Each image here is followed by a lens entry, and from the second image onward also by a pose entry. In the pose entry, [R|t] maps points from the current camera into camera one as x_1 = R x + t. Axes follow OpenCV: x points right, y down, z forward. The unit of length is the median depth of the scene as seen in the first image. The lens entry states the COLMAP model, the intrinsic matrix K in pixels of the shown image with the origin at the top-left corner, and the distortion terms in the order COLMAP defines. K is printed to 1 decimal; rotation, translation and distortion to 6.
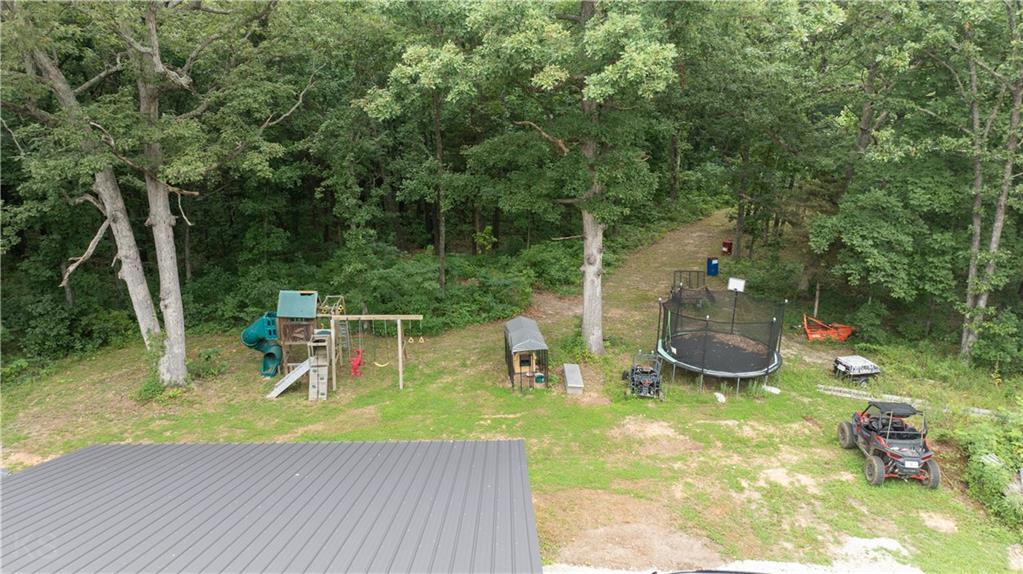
lens RADIAL K [[717.2, 0, 512.1], [0, 717.2, 279.7], [0, 0, 1]] dist [-0.004578, 0.007228]
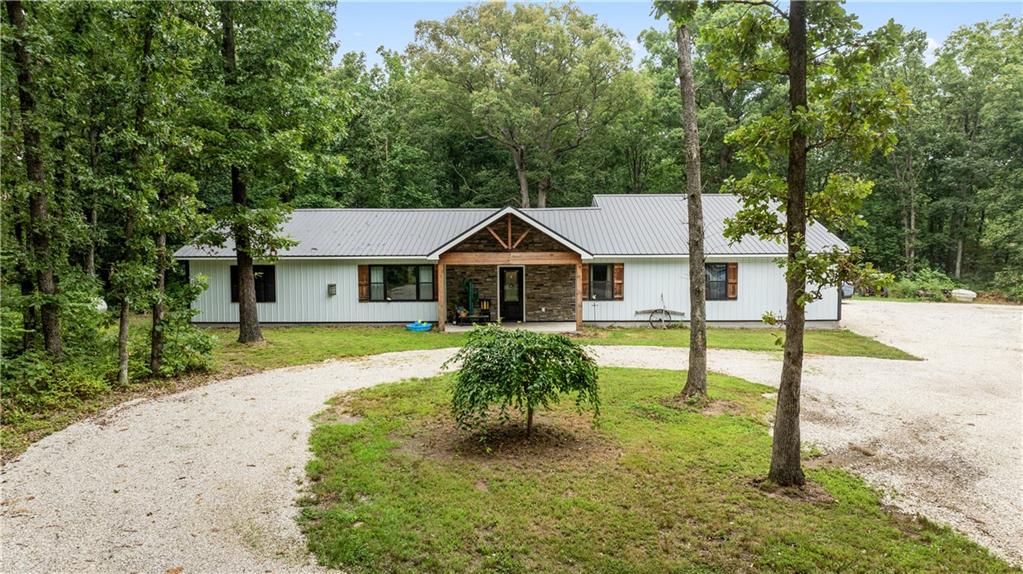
lens RADIAL K [[724.3, 0, 512.1], [0, 724.3, 280.1], [0, 0, 1]] dist [-0.001902, -0.001394]
pose [[0.999630, 0.004702, -0.026791, -0.545964], [-0.011441, 0.966268, -0.257284, 0.771462], [0.024678, 0.257495, 0.965964, -1.250225]]
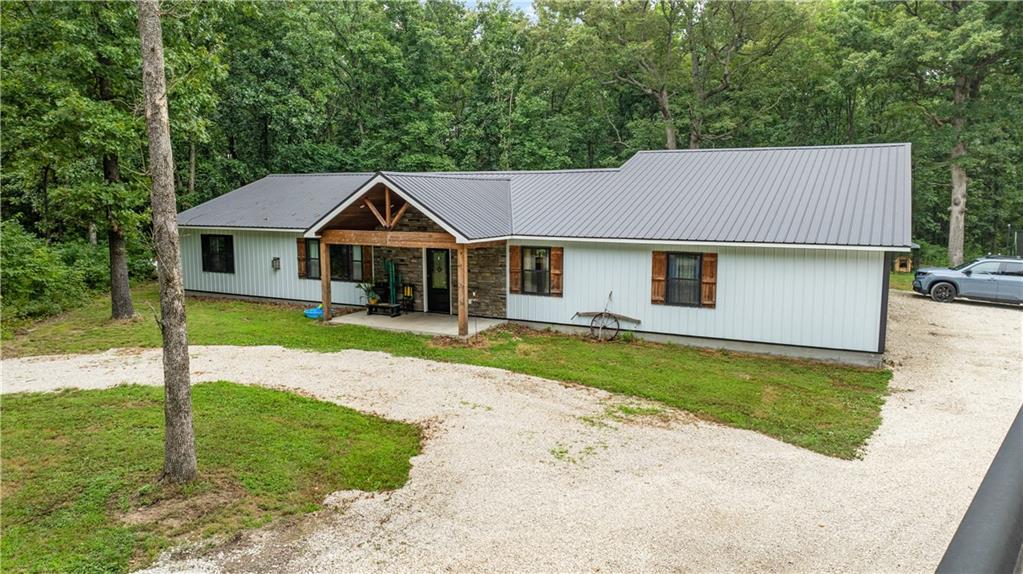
lens RADIAL K [[717.2, 0, 512.1], [0, 717.2, 279.7], [0, 0, 1]] dist [-0.004578, 0.007228]
pose [[0.877542, 0.066270, -0.474898, 0.017132], [-0.155259, 0.976318, -0.150656, 0.604664], [0.453668, 0.205939, 0.867049, -0.858477]]
